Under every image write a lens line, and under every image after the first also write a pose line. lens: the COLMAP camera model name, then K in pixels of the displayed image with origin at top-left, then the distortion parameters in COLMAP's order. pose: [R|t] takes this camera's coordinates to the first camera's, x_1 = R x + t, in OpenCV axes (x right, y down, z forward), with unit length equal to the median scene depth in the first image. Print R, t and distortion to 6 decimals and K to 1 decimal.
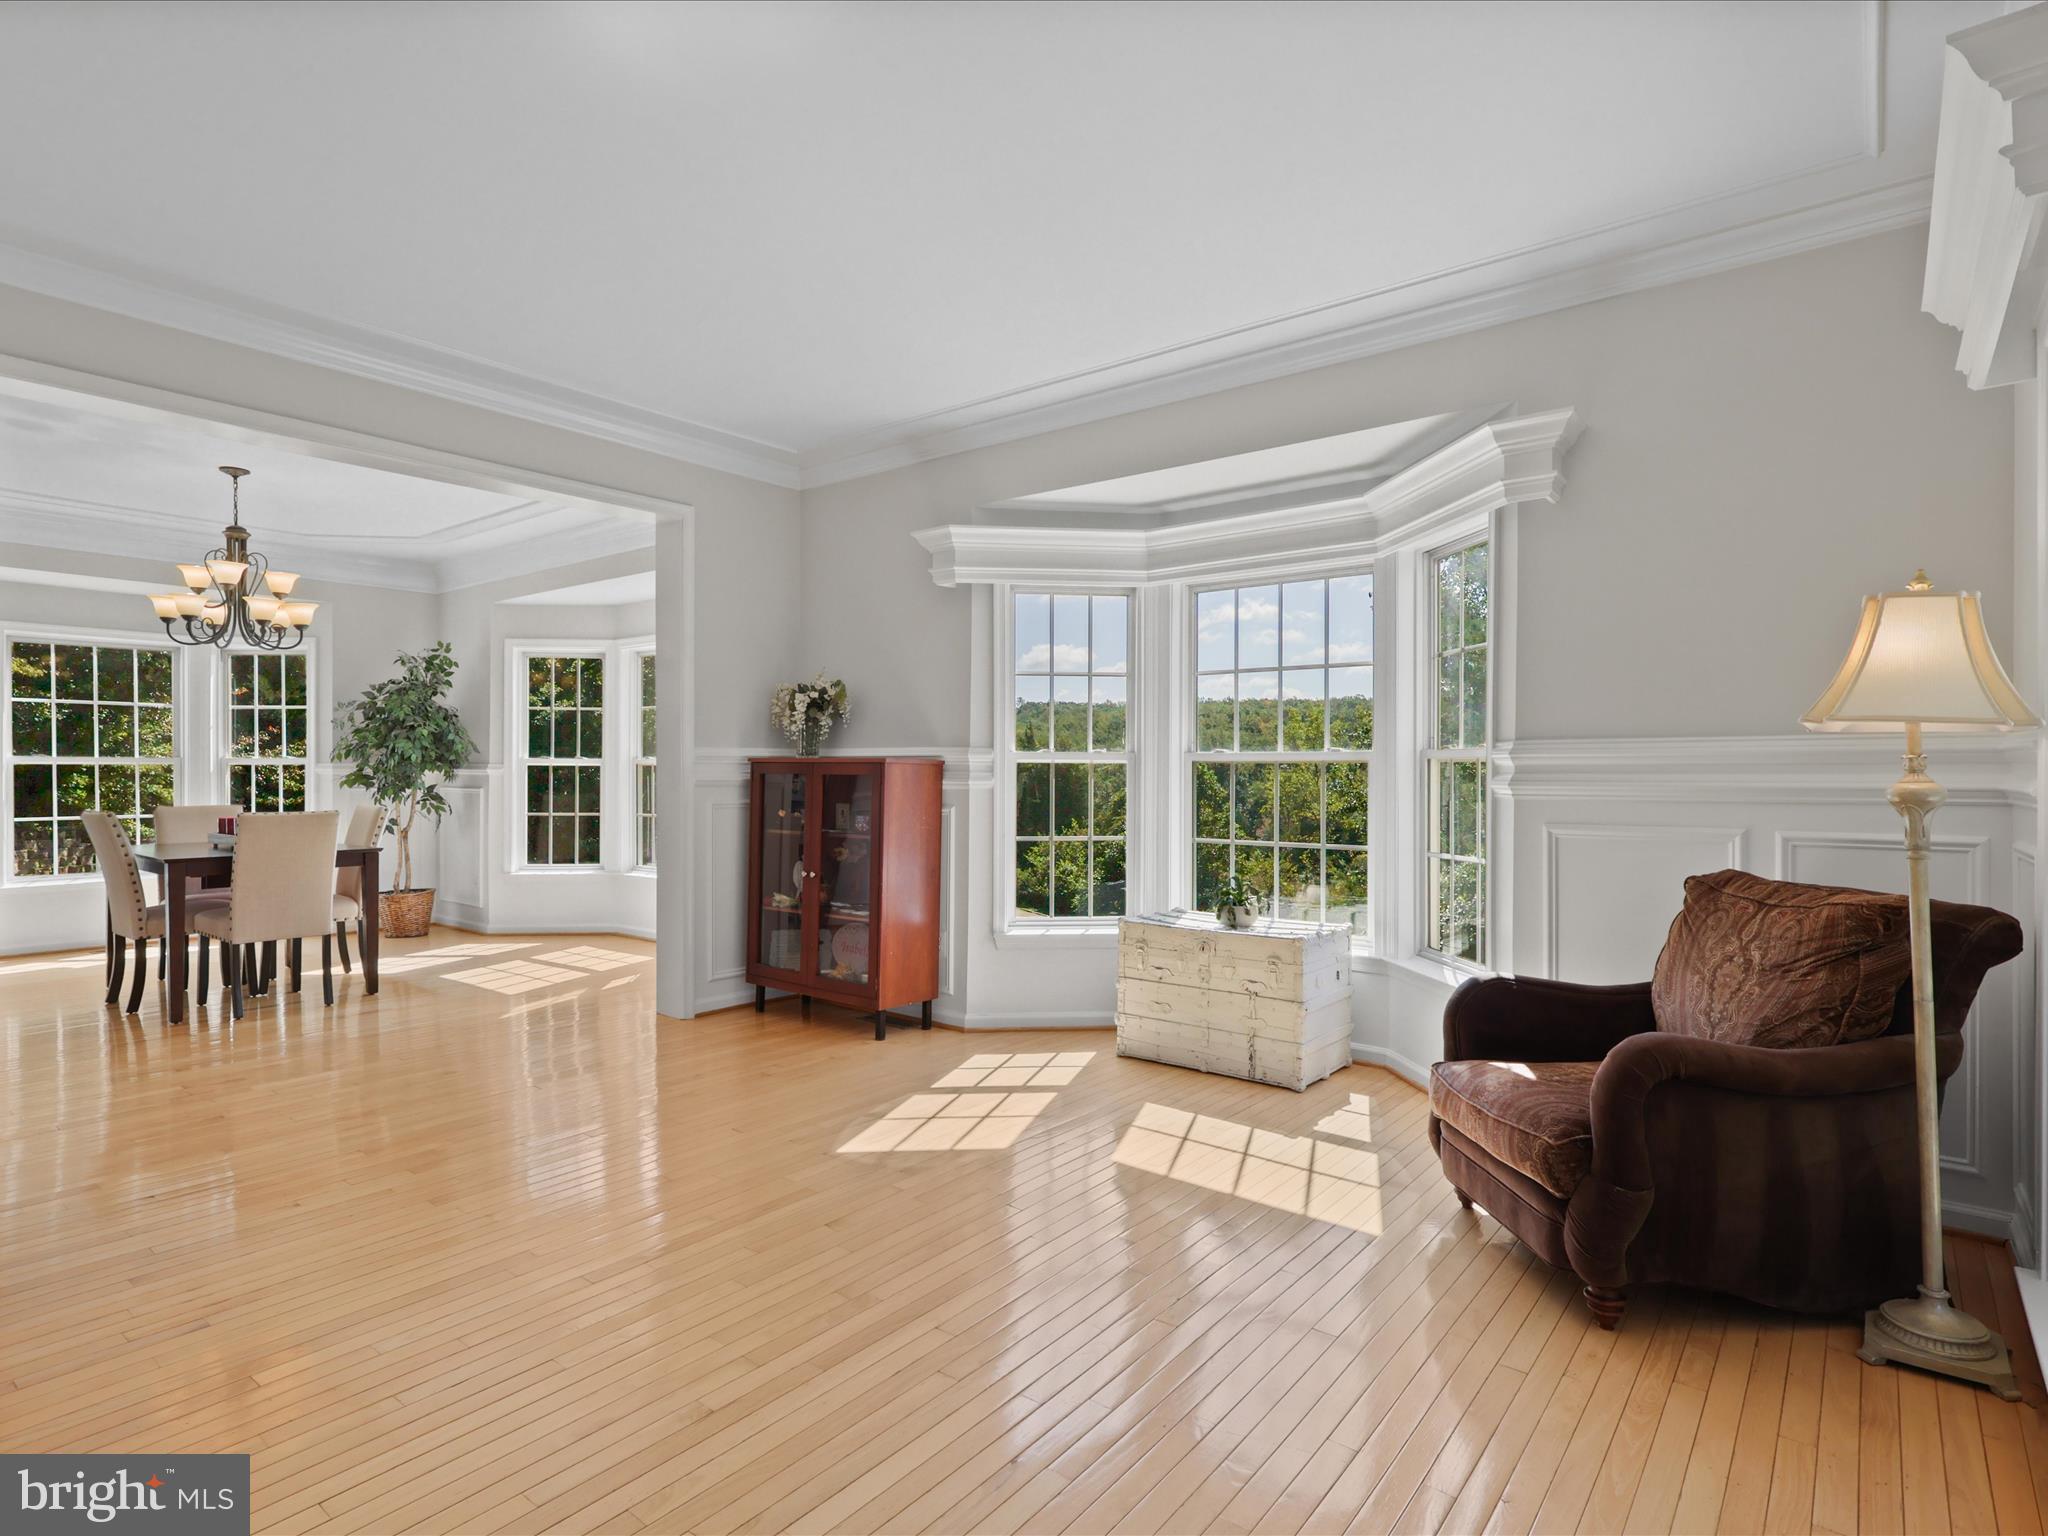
lens RADIAL K [[1084.9, 0, 1022.0], [0, 1084.9, 773.4], [0, 0, 1]] dist [-0.002998, -0.000810]
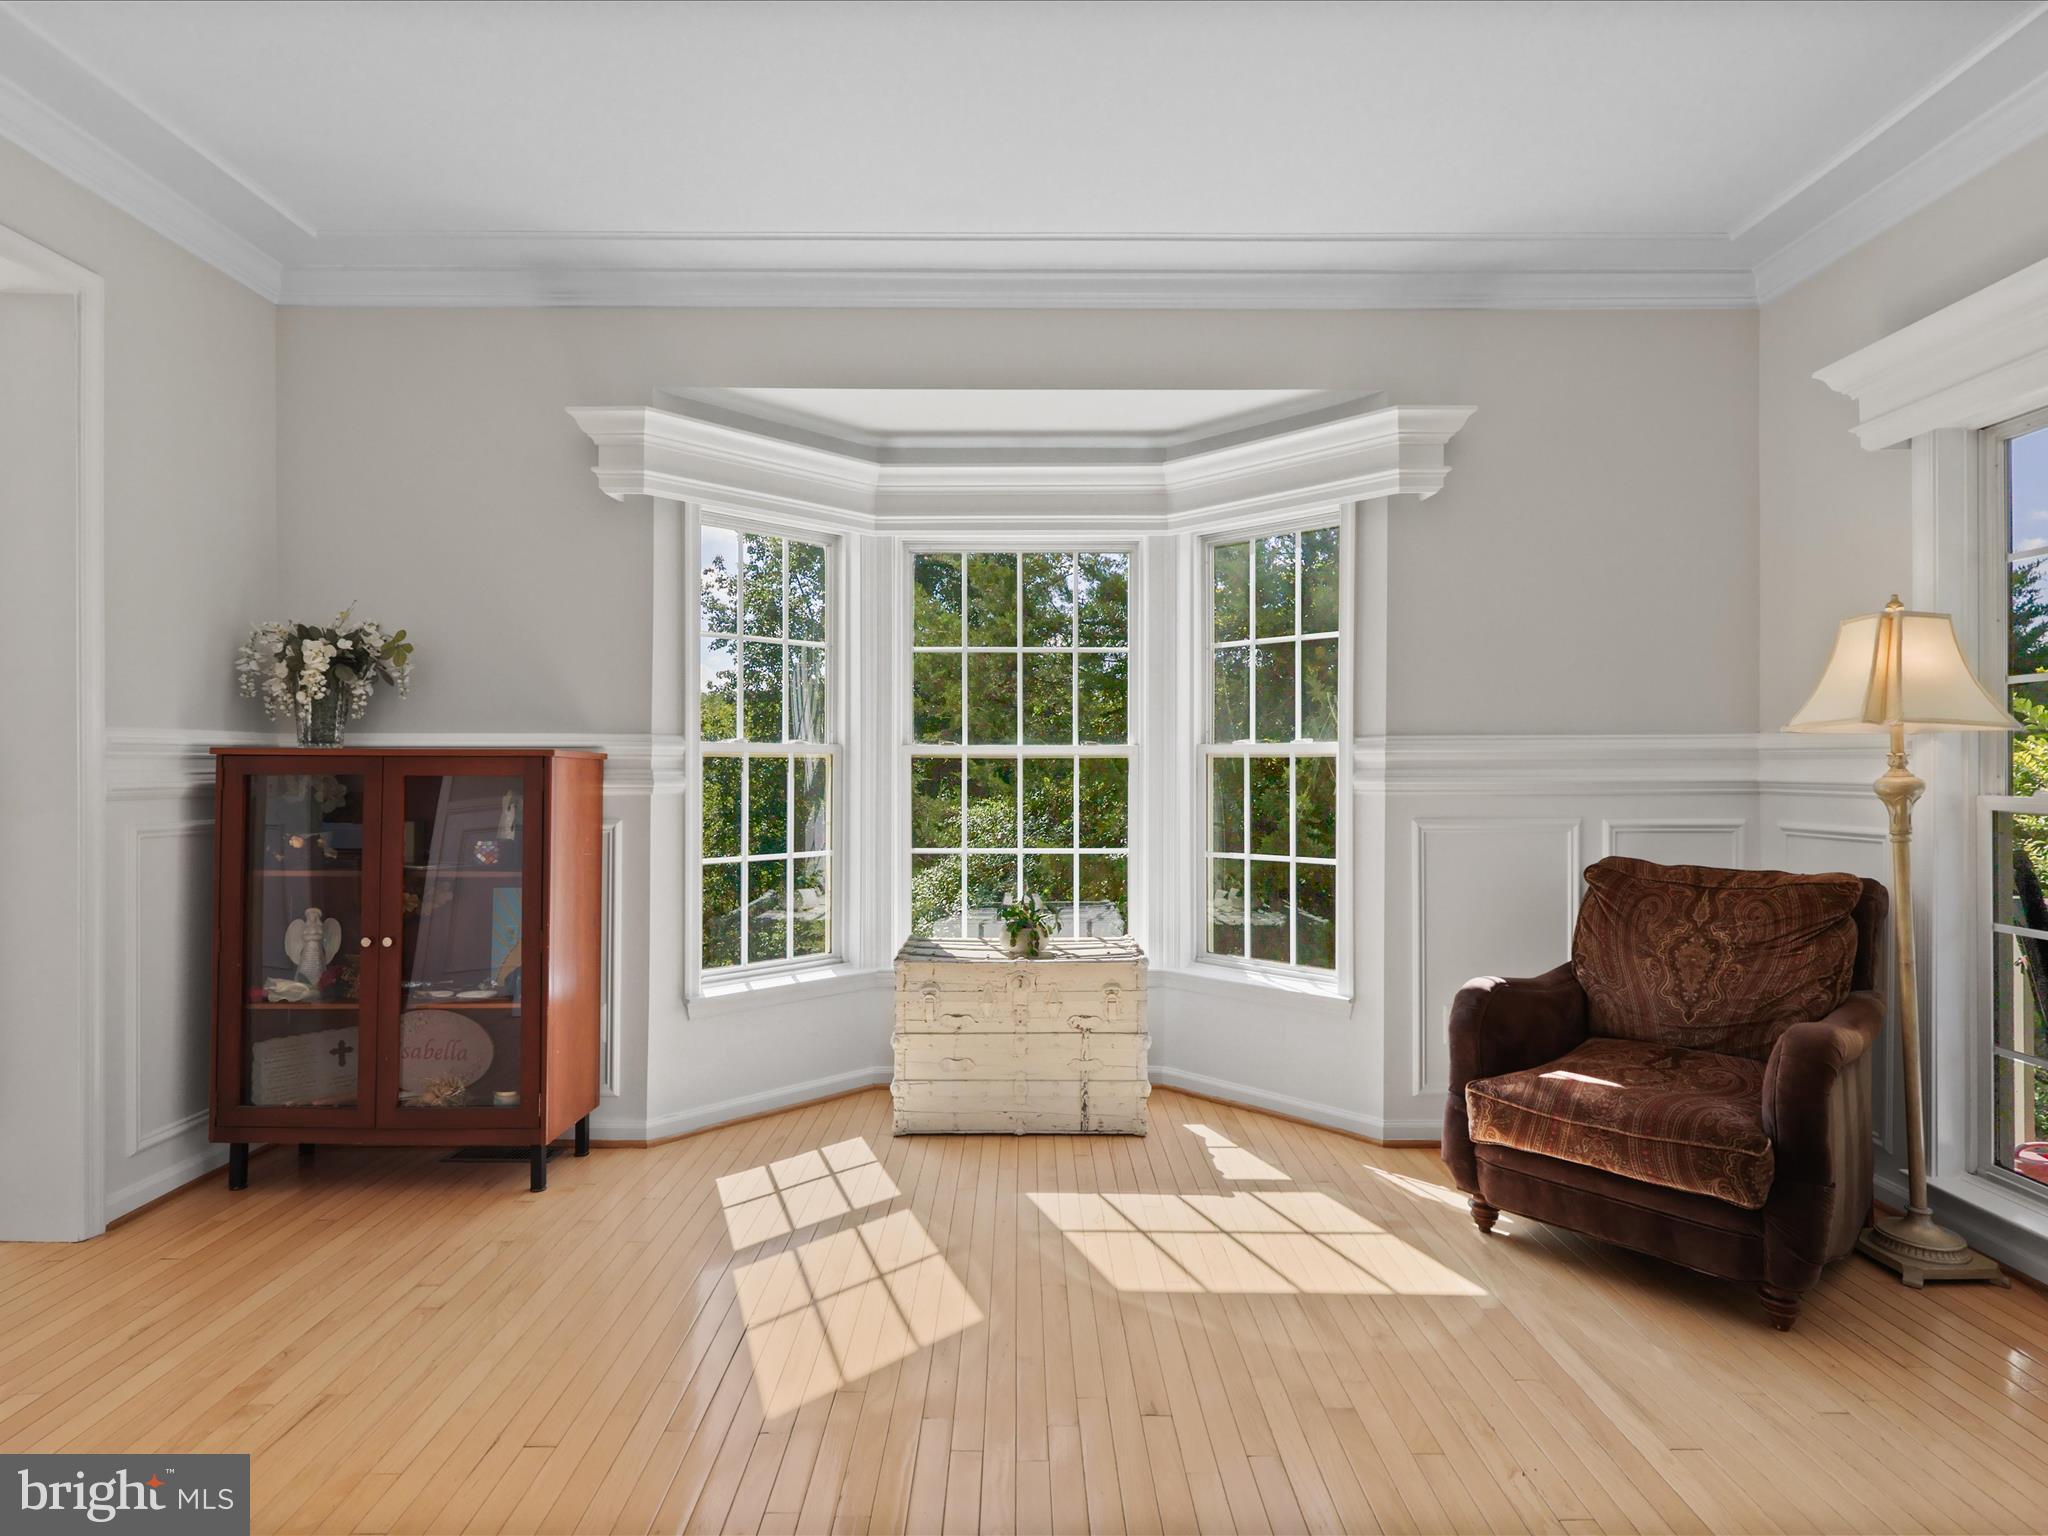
lens RADIAL K [[1078.9, 0, 1024.0], [0, 1078.9, 768.0], [0, 0, 1]] dist [-0.000398, 0.001520]
pose [[0.780864, -0.004393, 0.624685, -0.338986], [0.004106, 0.999990, 0.001901, -0.003577], [-0.624687, 0.001081, 0.780874, 0.361687]]
